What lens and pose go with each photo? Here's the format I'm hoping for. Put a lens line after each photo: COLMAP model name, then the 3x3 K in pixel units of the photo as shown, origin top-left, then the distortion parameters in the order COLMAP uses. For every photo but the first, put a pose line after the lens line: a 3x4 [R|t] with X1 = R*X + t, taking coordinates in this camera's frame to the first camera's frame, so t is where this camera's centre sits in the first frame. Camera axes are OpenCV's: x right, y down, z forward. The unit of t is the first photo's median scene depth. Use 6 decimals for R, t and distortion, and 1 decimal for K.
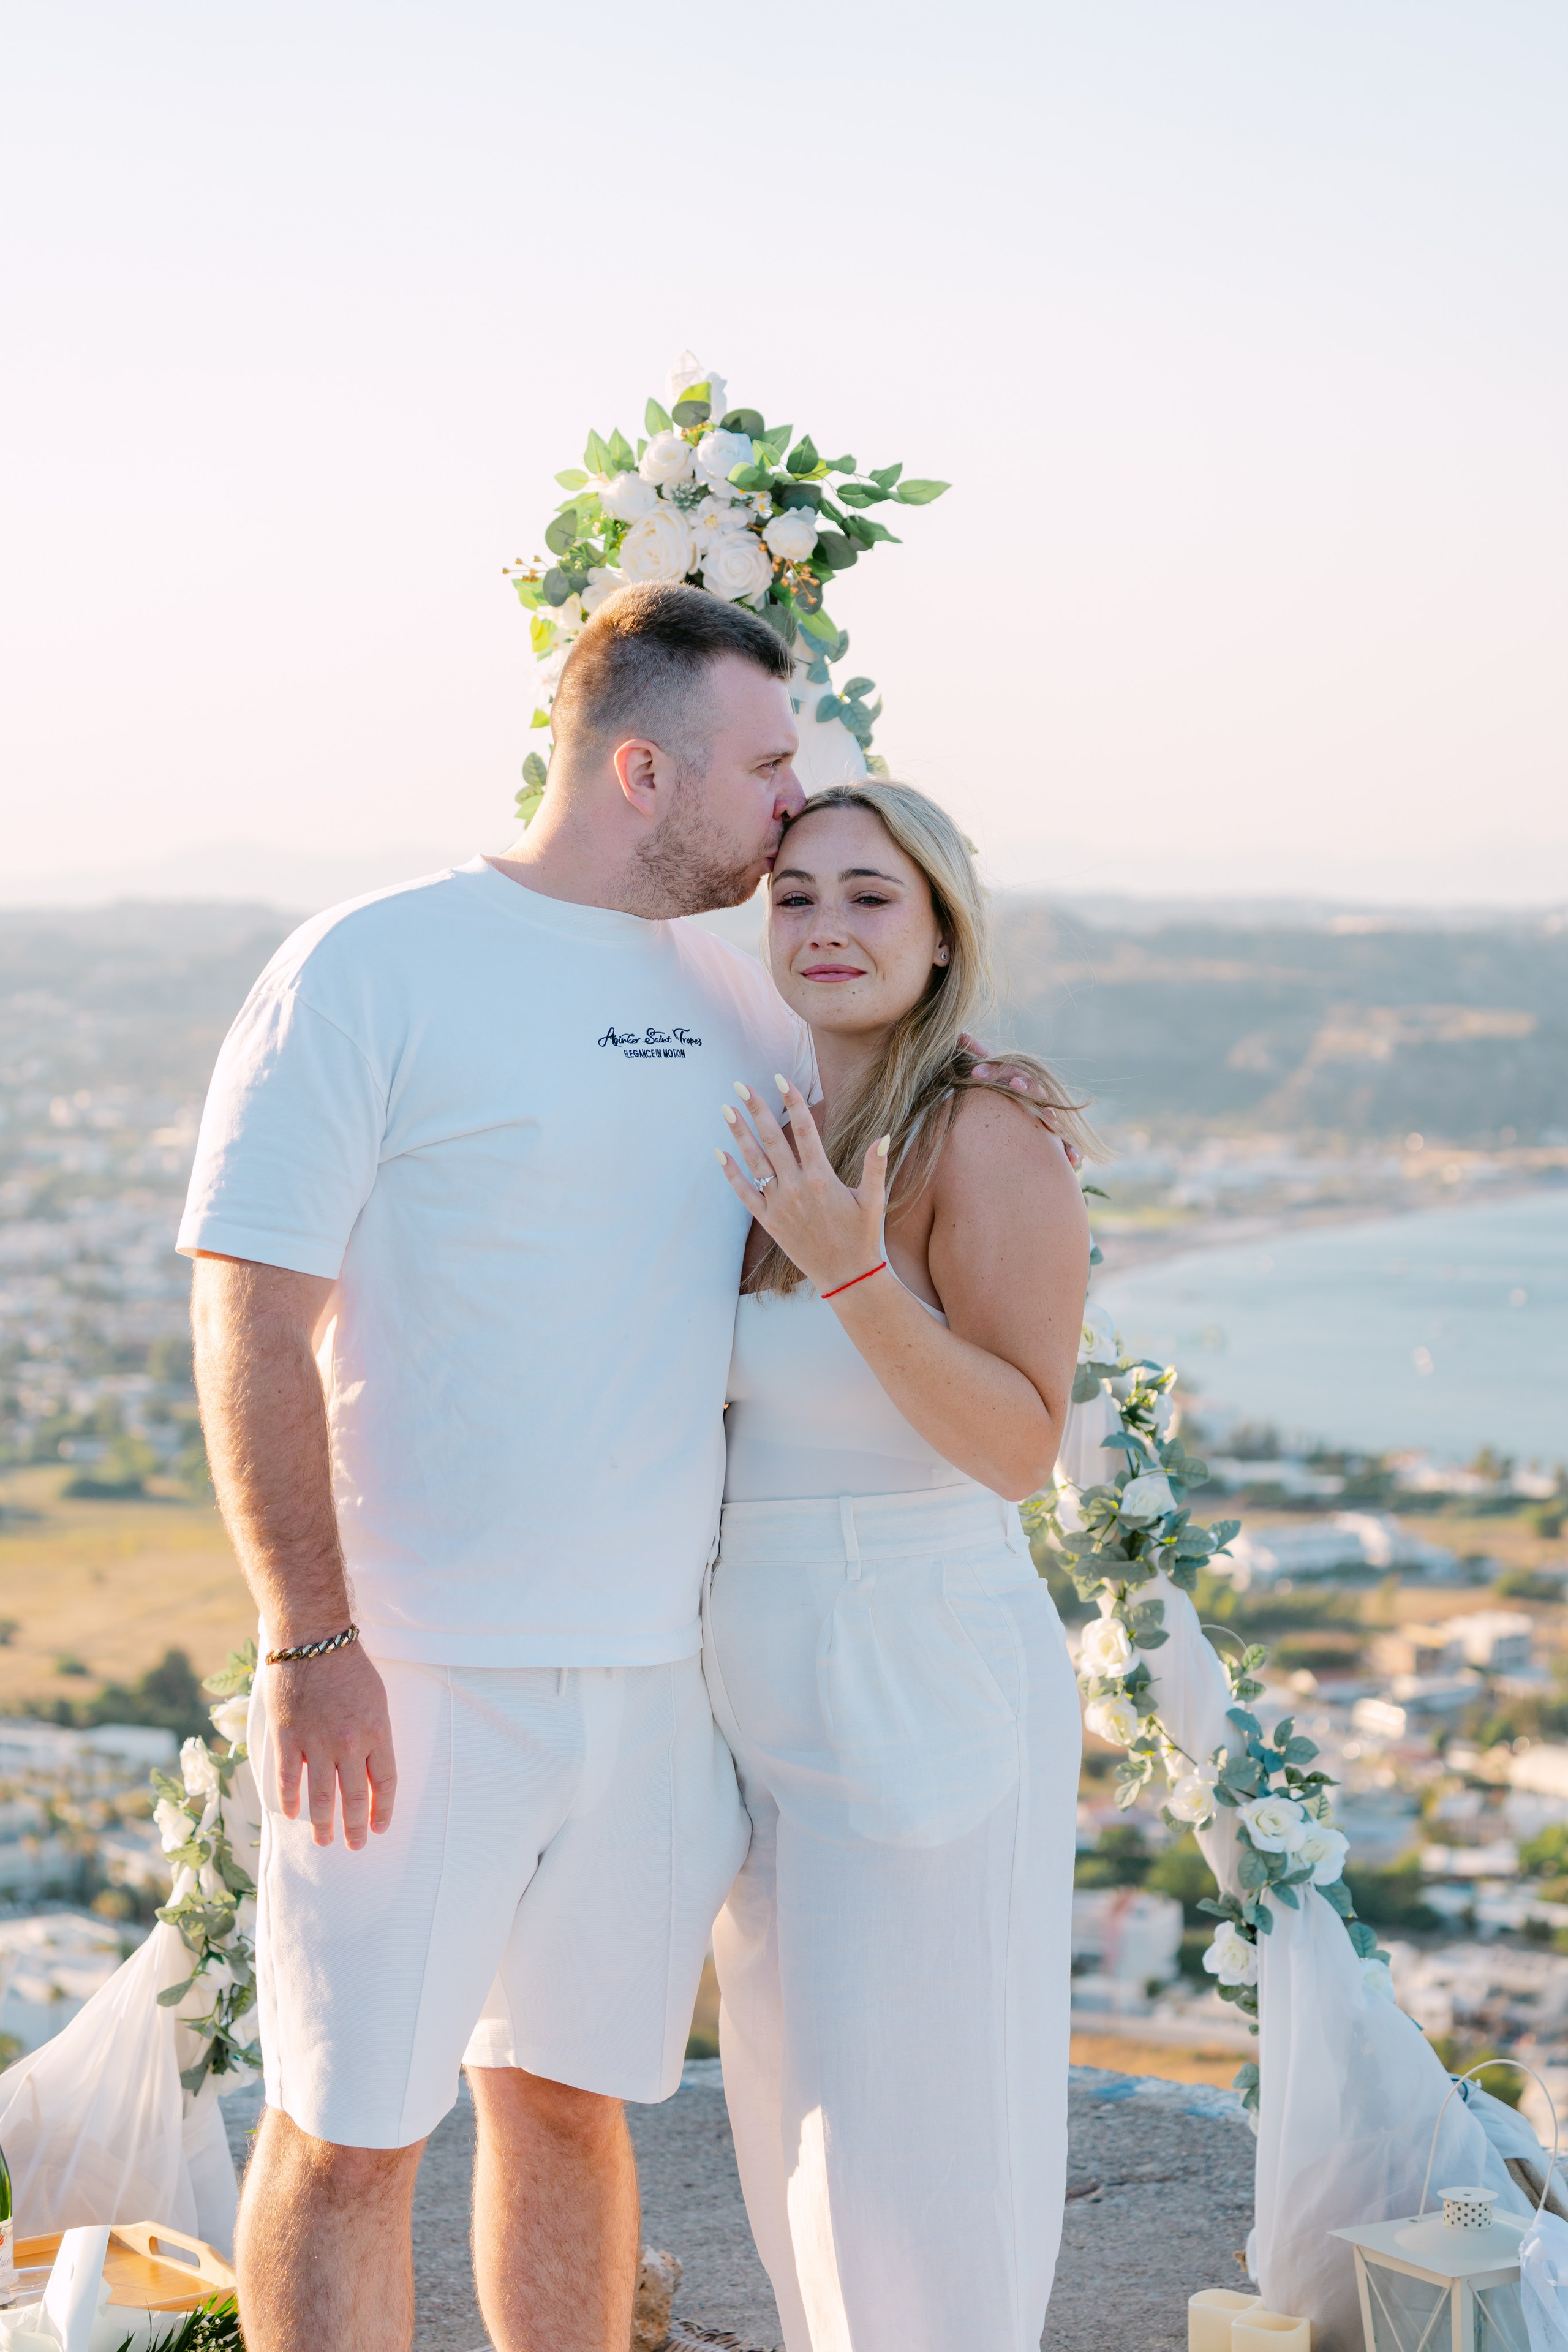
lens RADIAL K [[4912.2, 0, 826.0], [0, 4912.2, 1180.4], [0, 0, 1]] dist [0.002978, -0.044133]
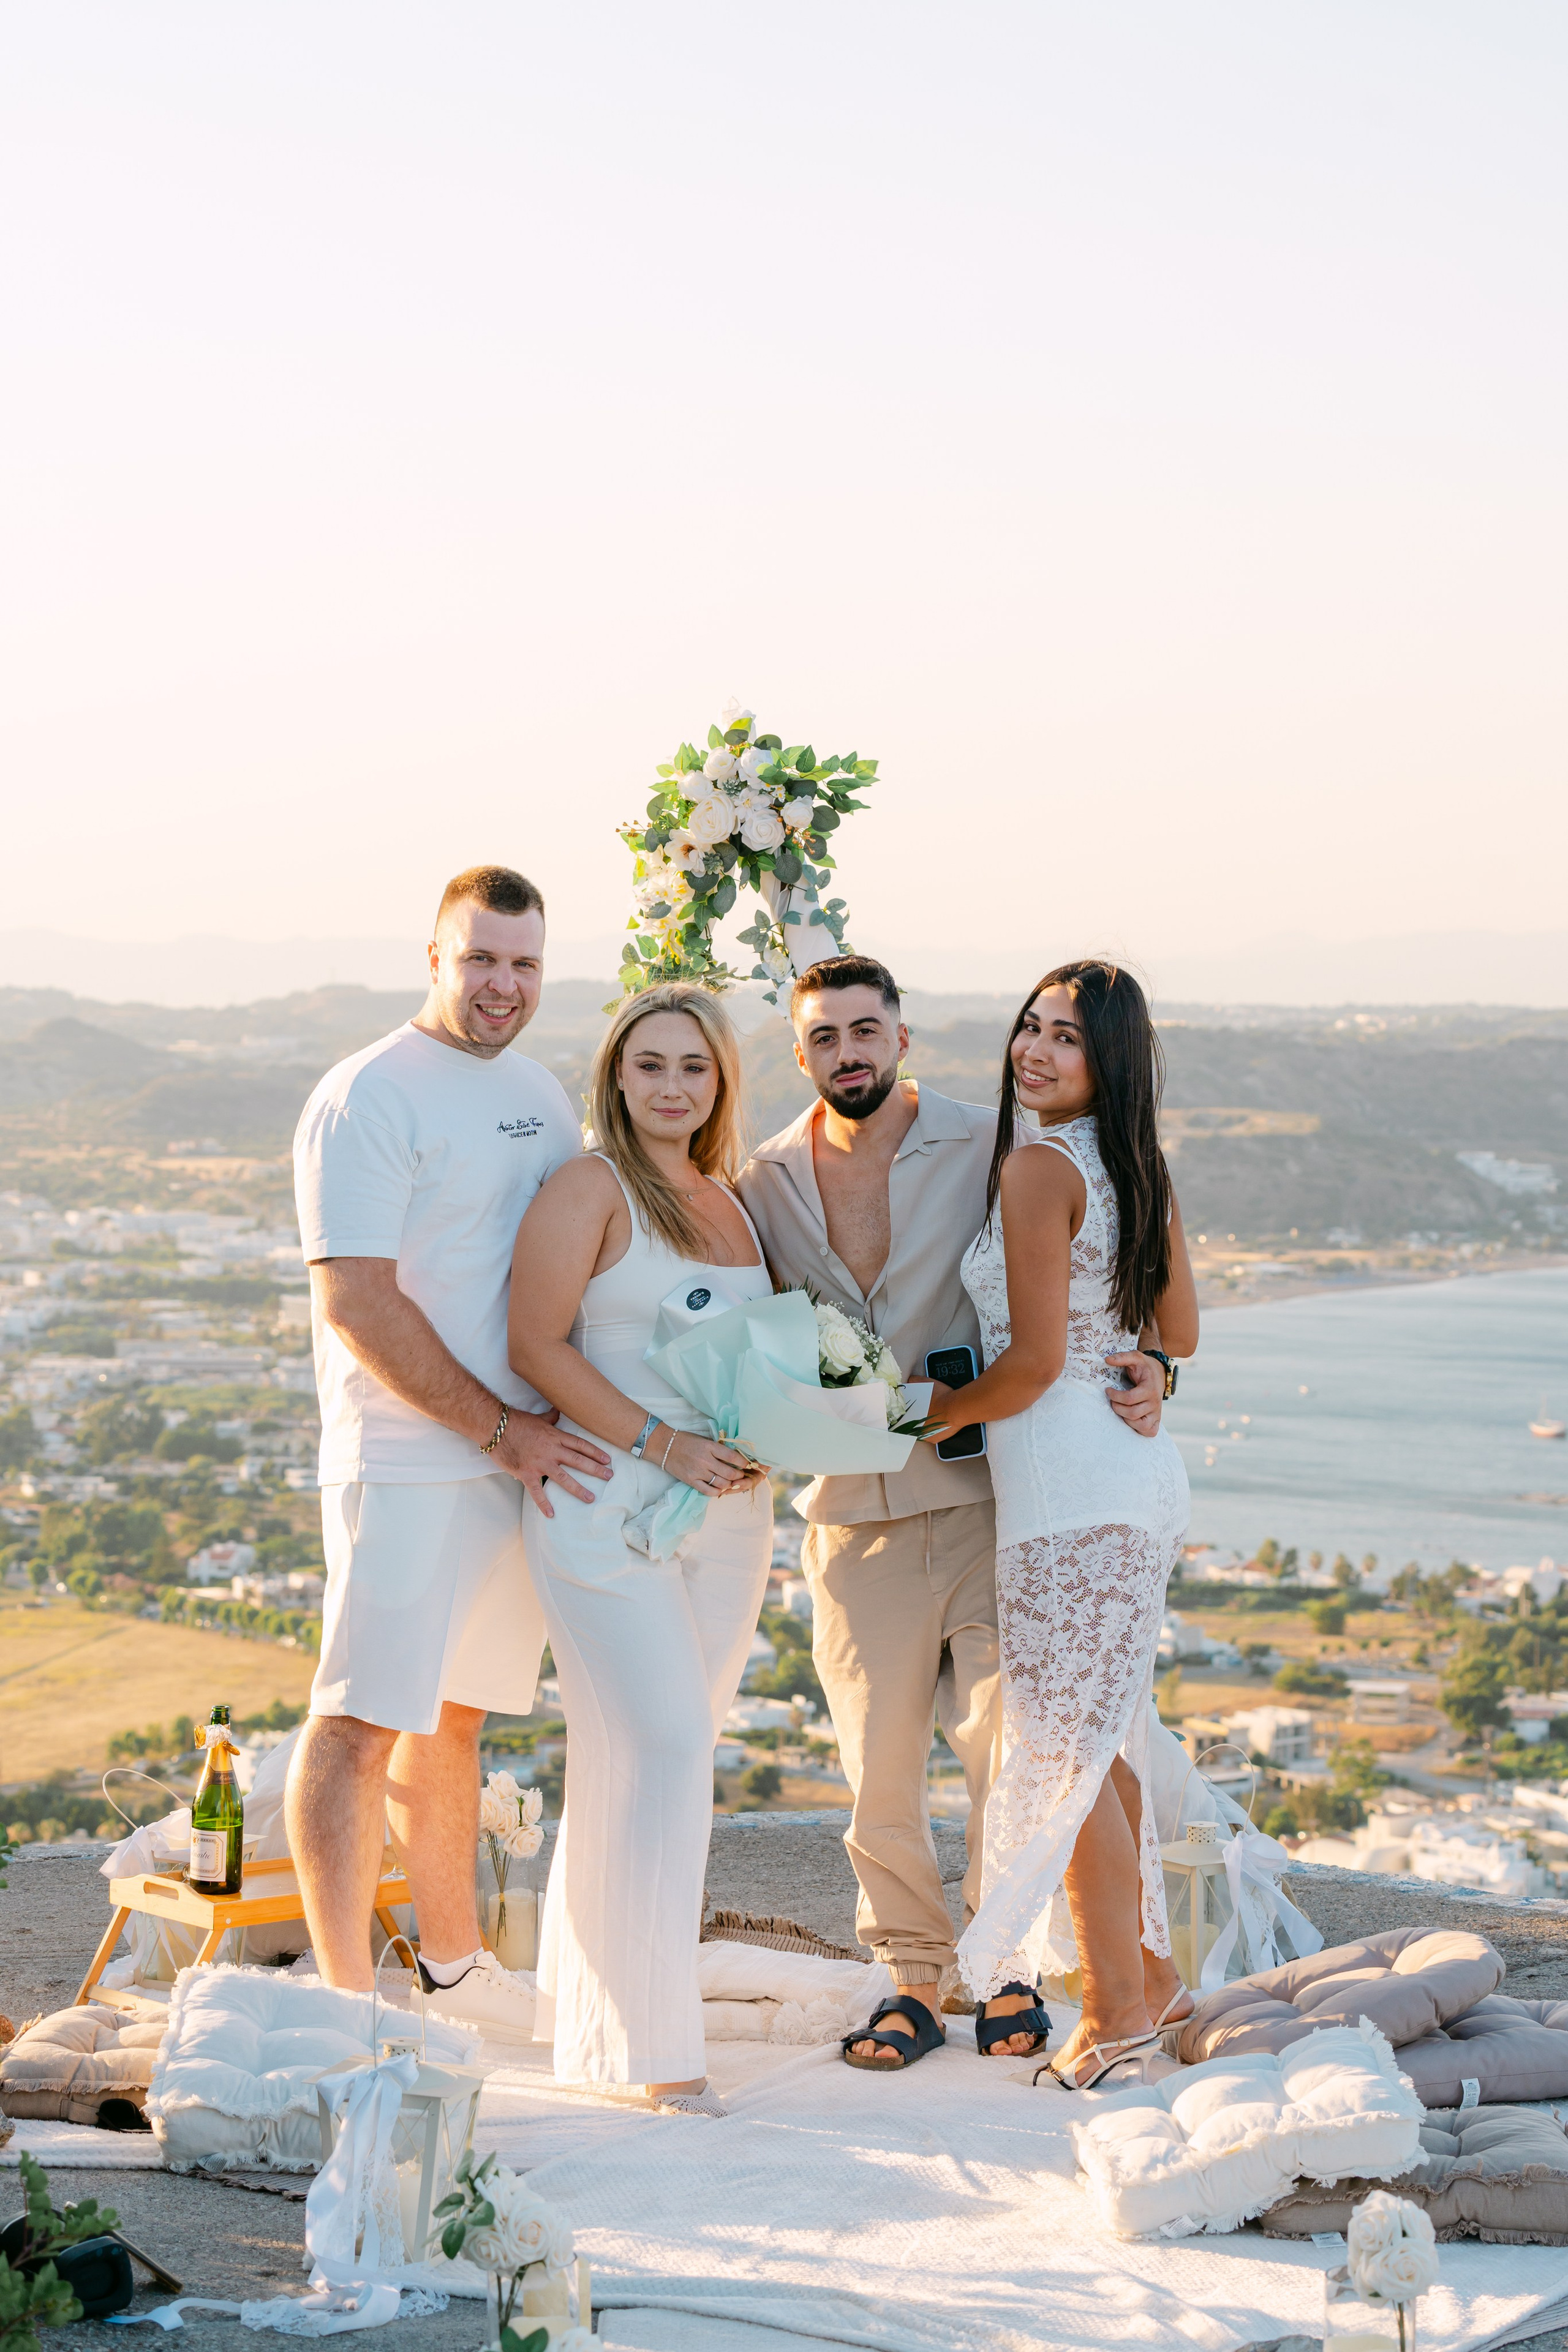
lens RADIAL K [[5075.2, 0, 784.0], [0, 5075.2, 1176.0], [0, 0, 1]] dist [-0.011860, 0.376095]
pose [[0.999284, 0.010373, 0.036395, -0.070183], [-0.009609, 0.999731, -0.021087, 0.024425], [-0.036604, 0.020723, 0.999115, -0.667089]]
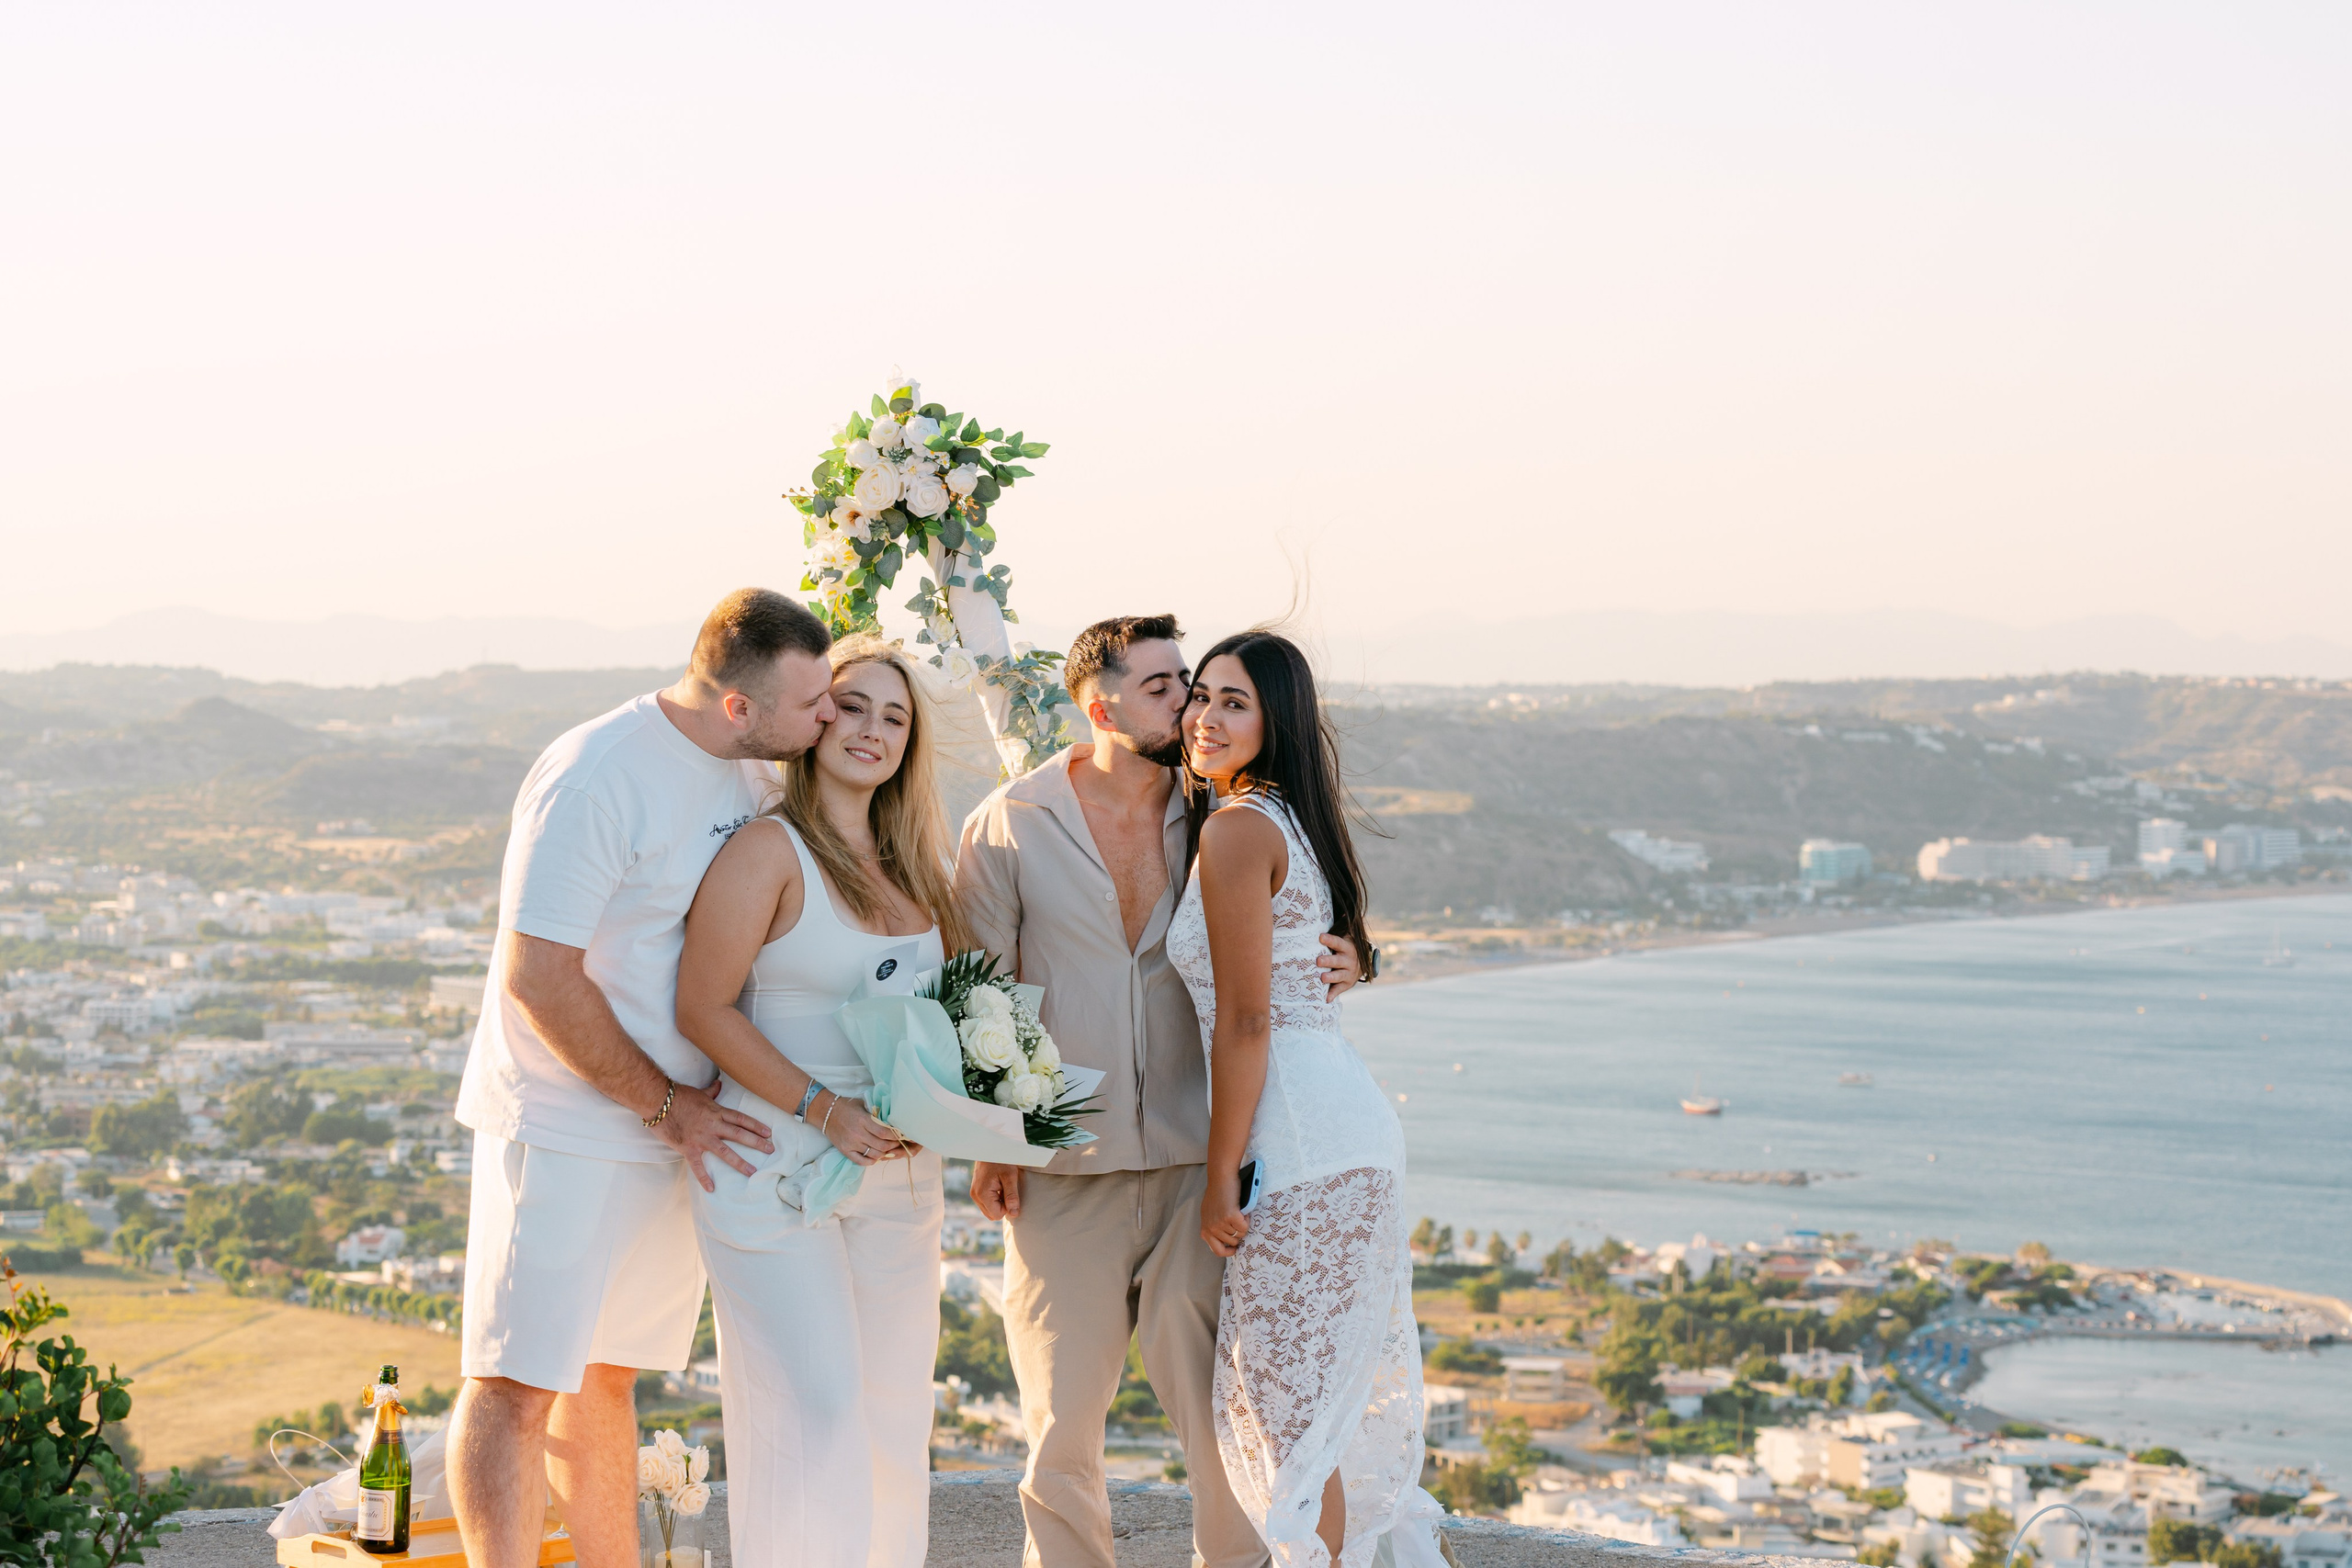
lens RADIAL K [[5087.2, 0, 1176.2], [0, 5087.2, 774.0], [0, 0, 1]] dist [-0.025648, 0.576892]
pose [[0.996491, 0.010154, 0.083080, -0.074893], [-0.007023, 0.999257, -0.037900, 0.031452], [-0.083403, 0.037183, 0.995822, -0.693313]]
